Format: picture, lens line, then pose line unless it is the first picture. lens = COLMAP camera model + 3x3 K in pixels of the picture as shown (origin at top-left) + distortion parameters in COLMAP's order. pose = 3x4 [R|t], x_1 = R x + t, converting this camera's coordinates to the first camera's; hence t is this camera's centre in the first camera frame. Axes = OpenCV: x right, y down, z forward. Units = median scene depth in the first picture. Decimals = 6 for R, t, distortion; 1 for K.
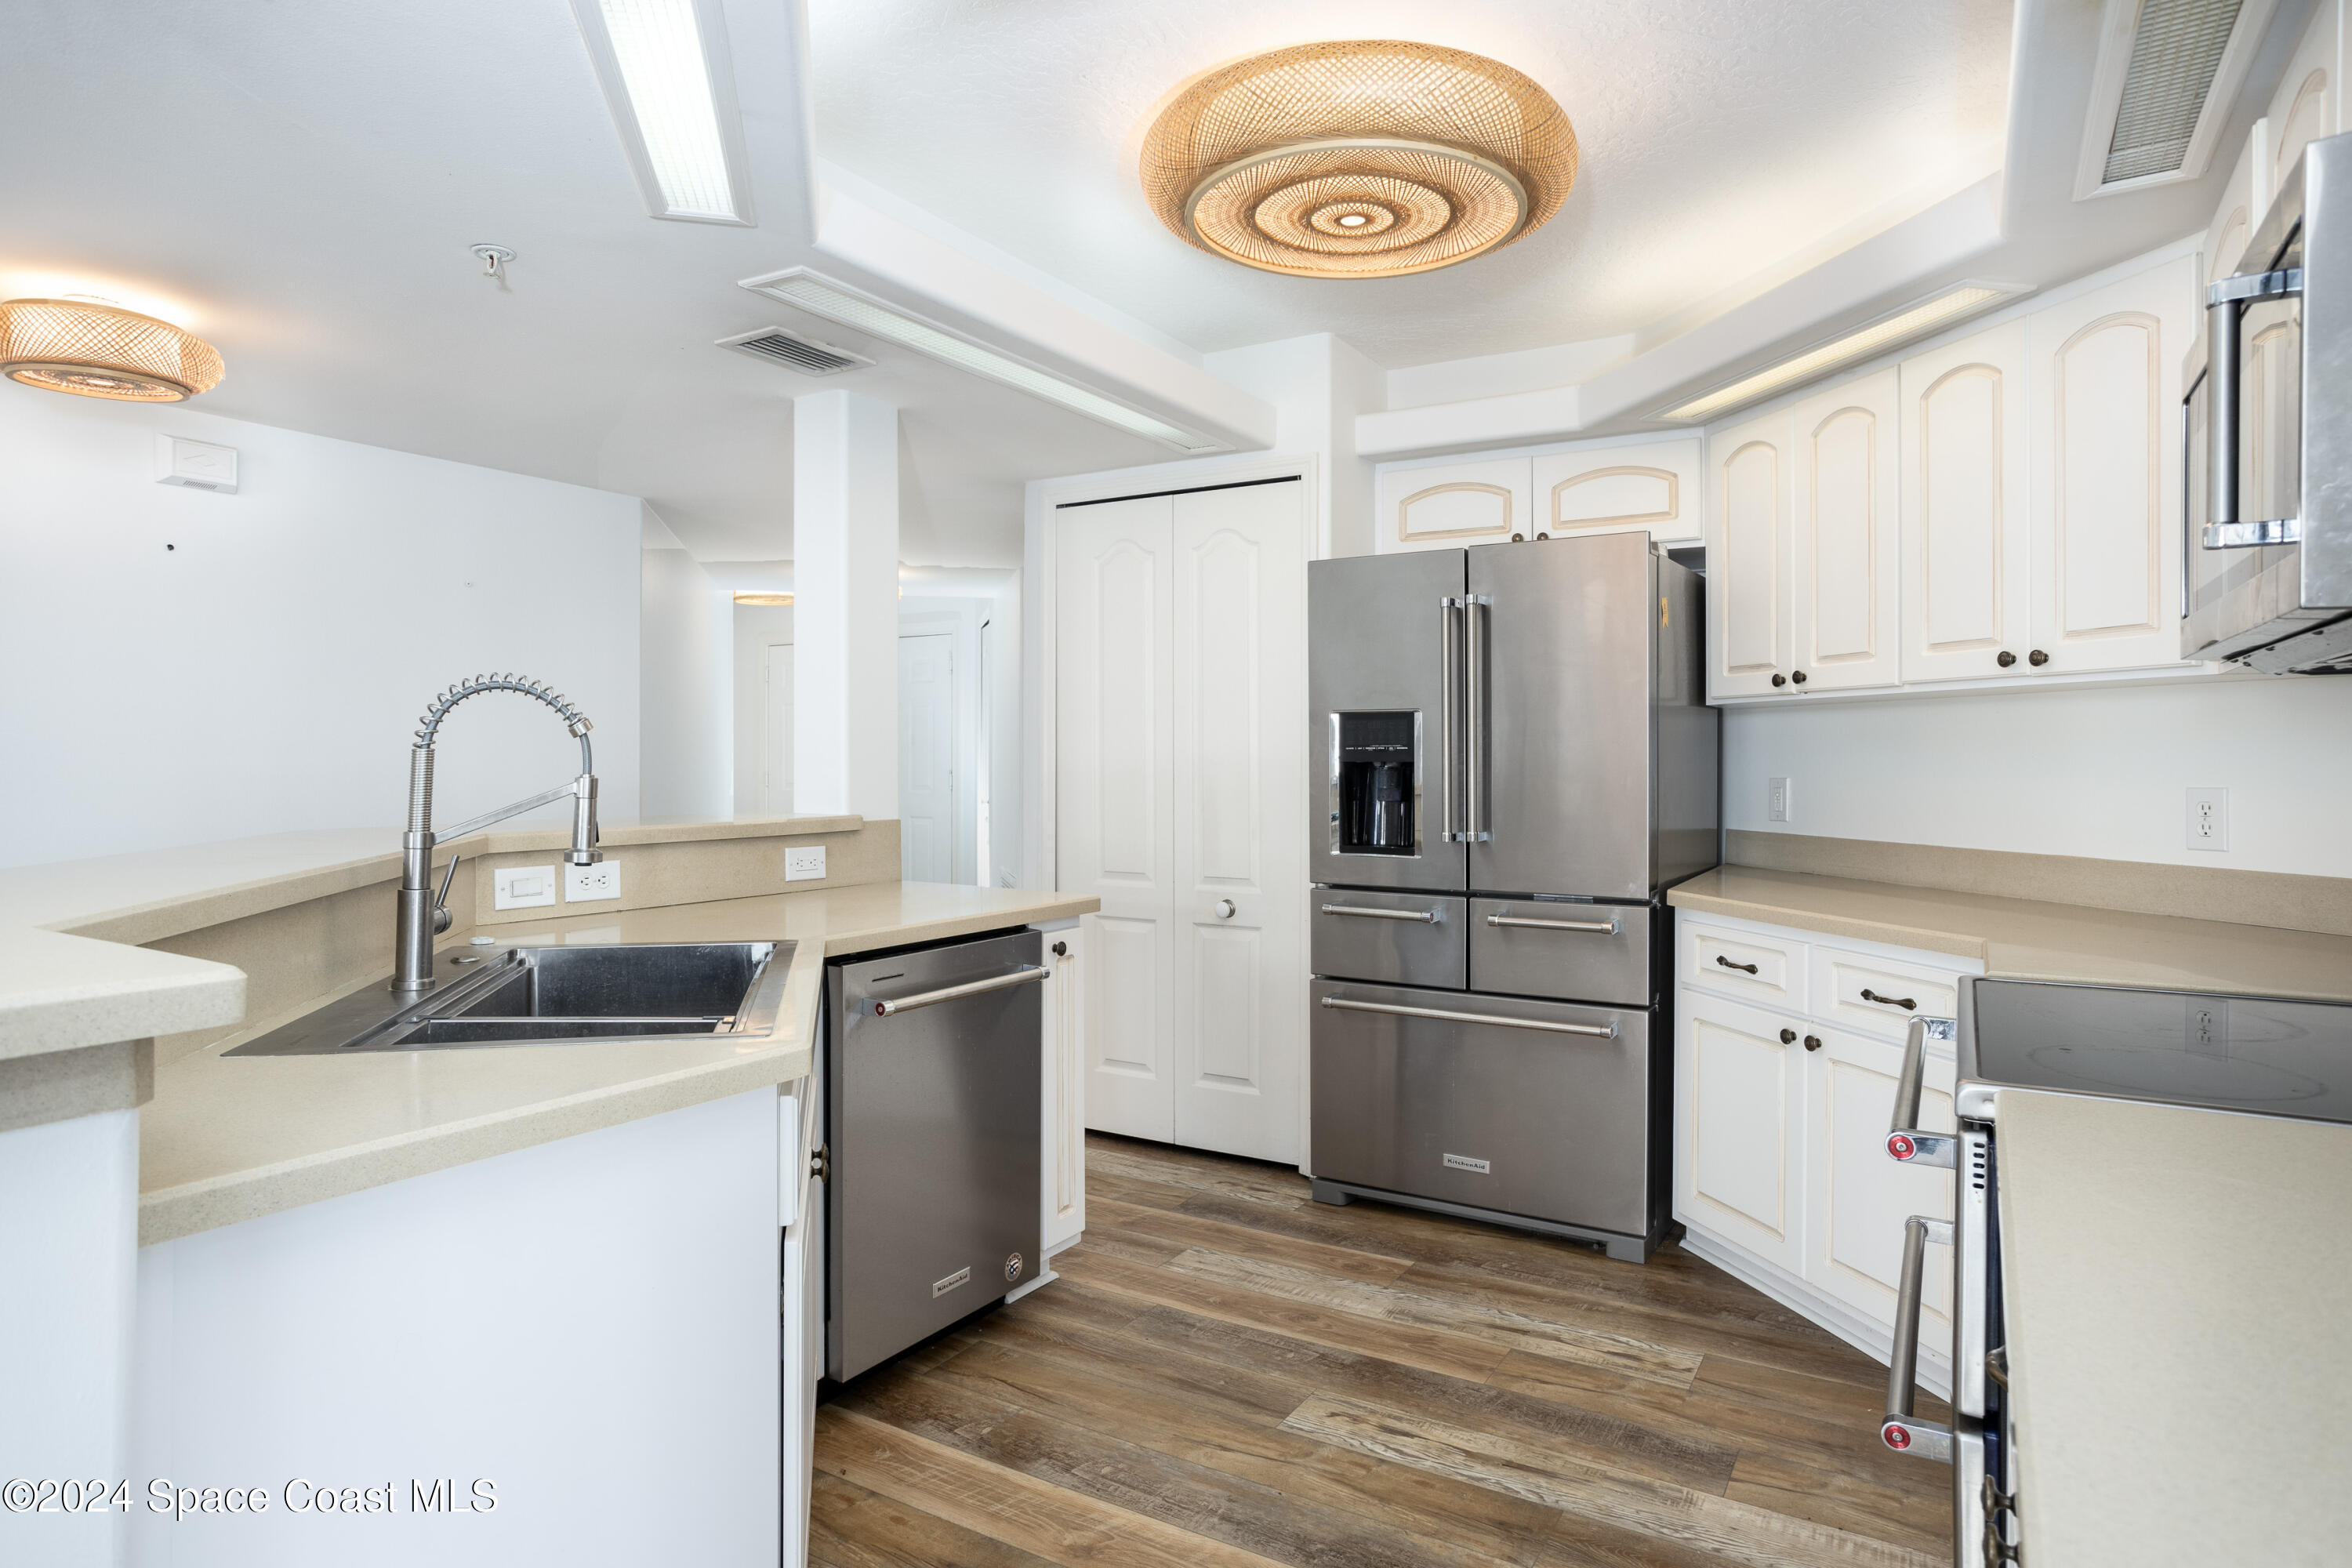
lens RADIAL K [[1280.7, 0, 1171.0], [0, 1280.7, 779.5], [0, 0, 1]] dist [-0.006613, 0.000523]
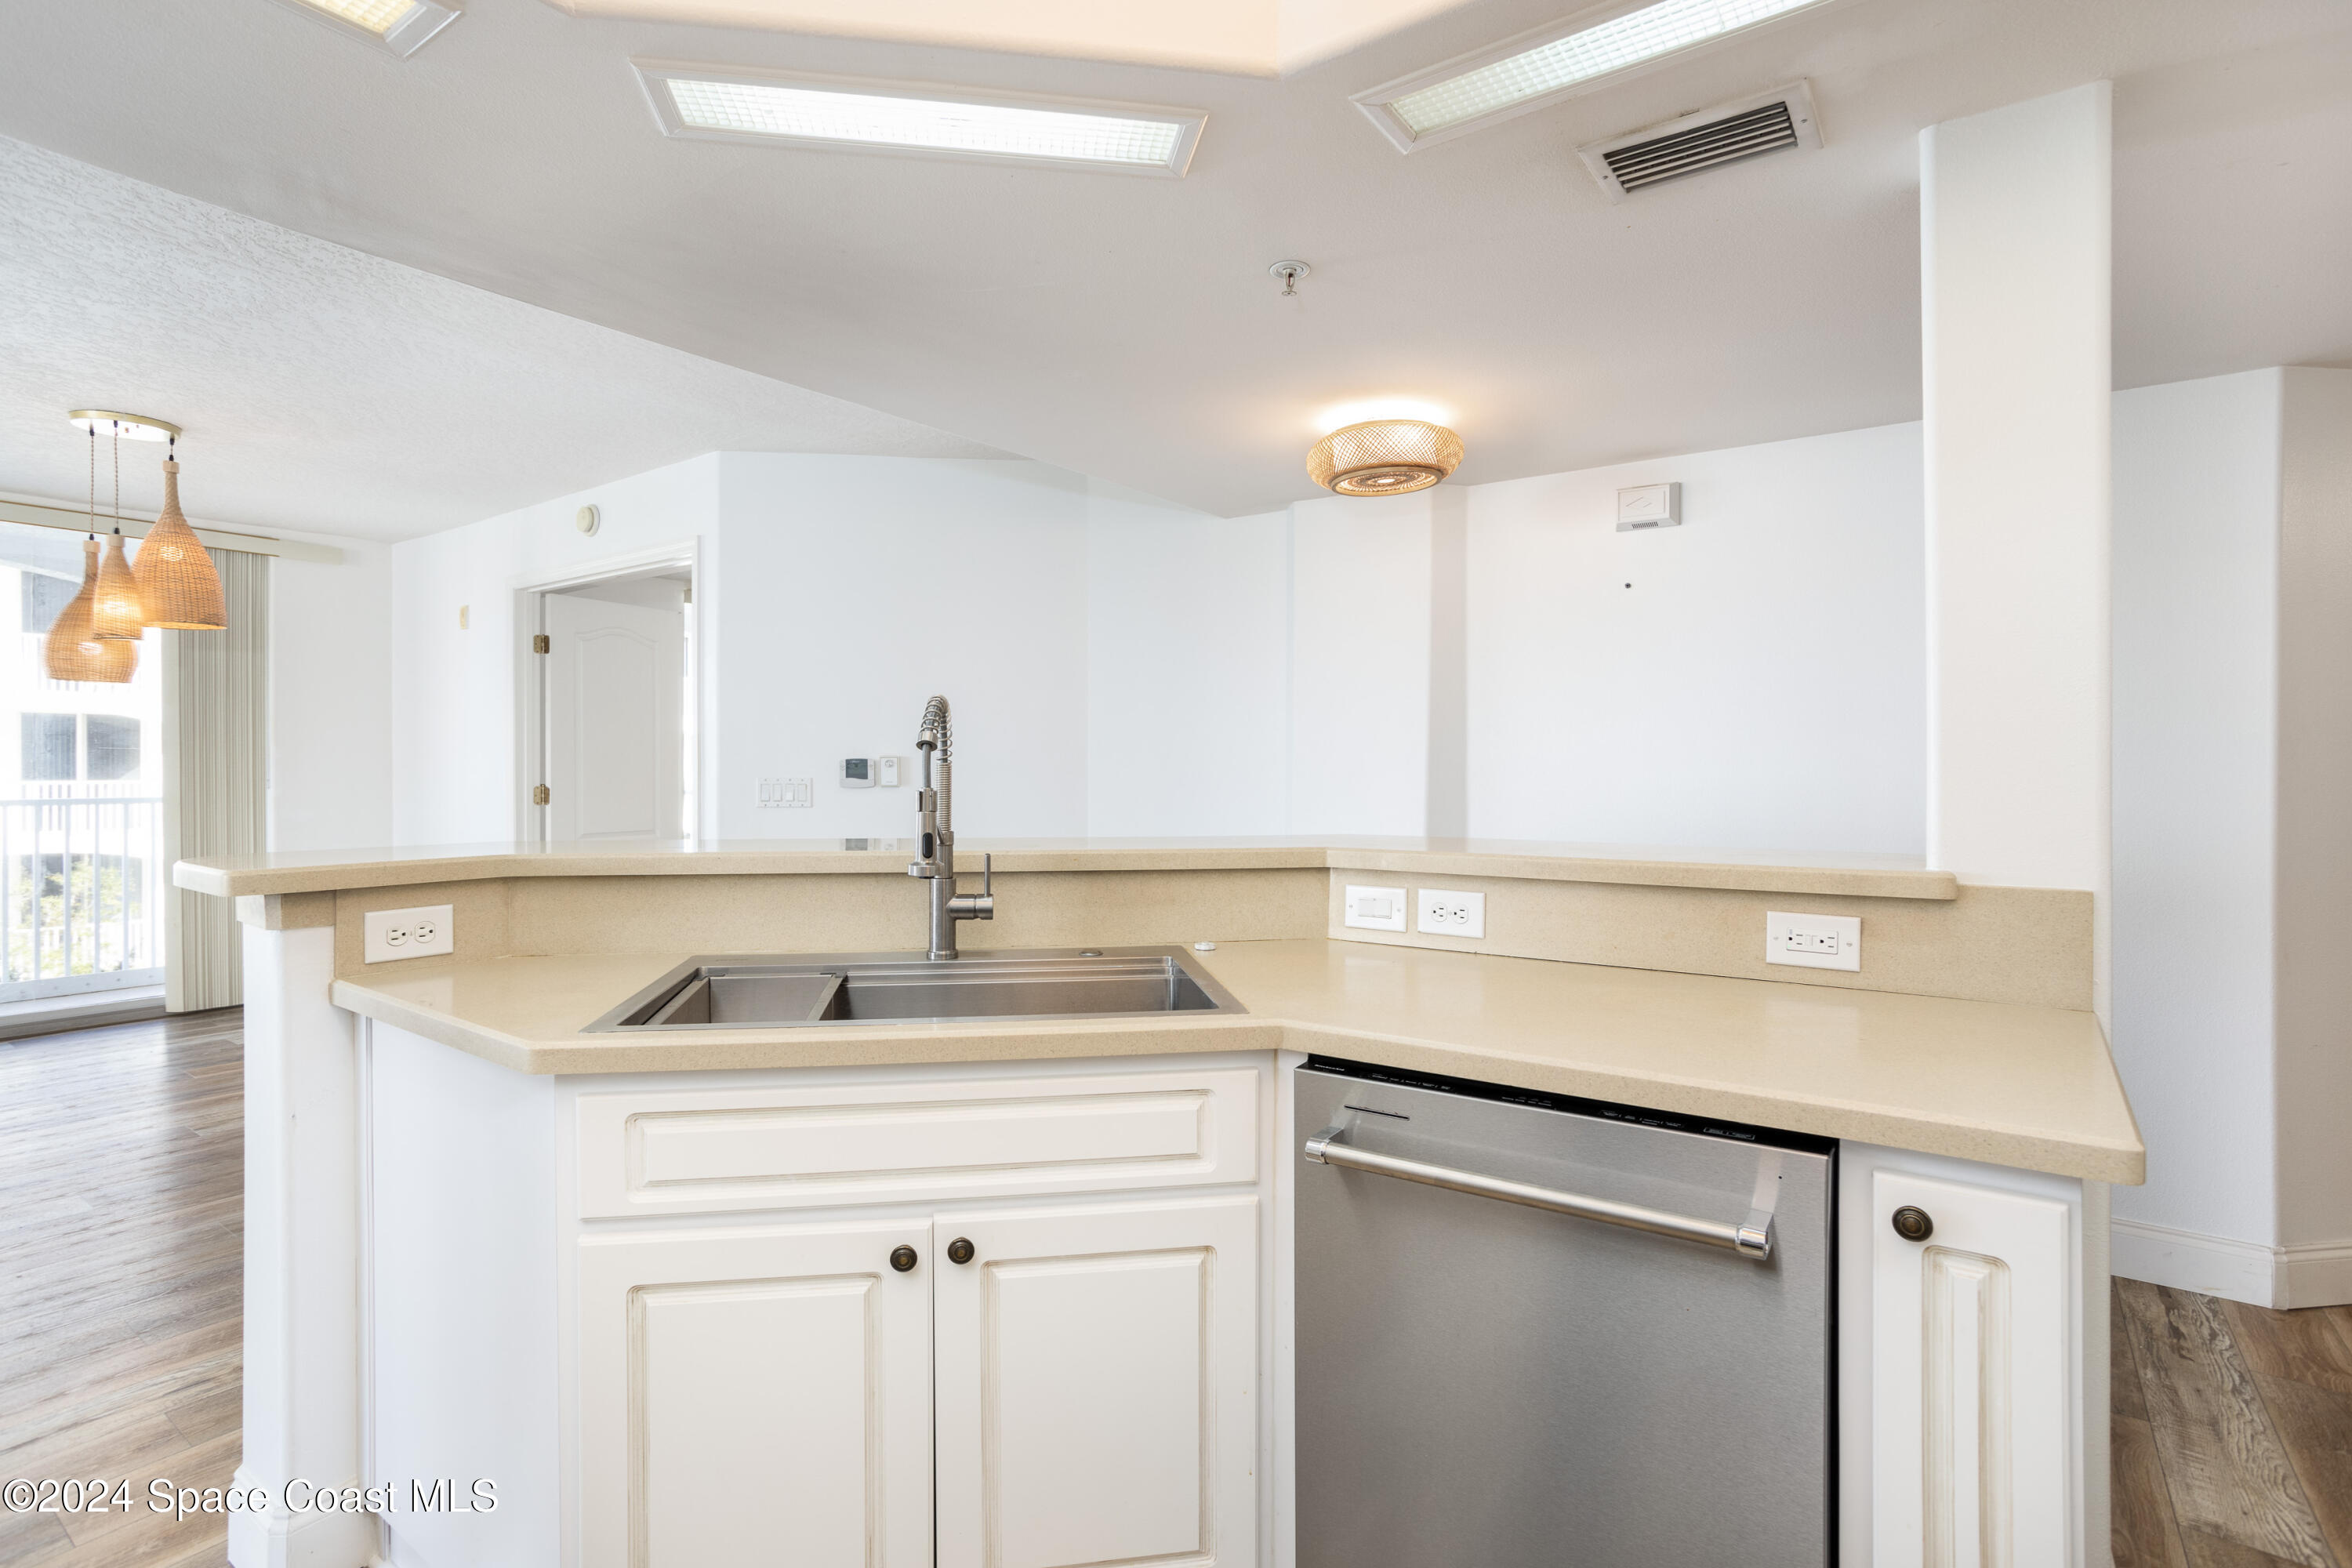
lens RADIAL K [[1140.7, 0, 1168.5], [0, 1140.7, 771.9], [0, 0, 1]] dist [-0.022080, 0.011294]
pose [[-0.112560, 0.000399, -0.993645, 0.149386], [-0.005572, 0.999984, 0.001033, -0.007490], [0.993629, 0.005653, -0.112556, 0.383472]]
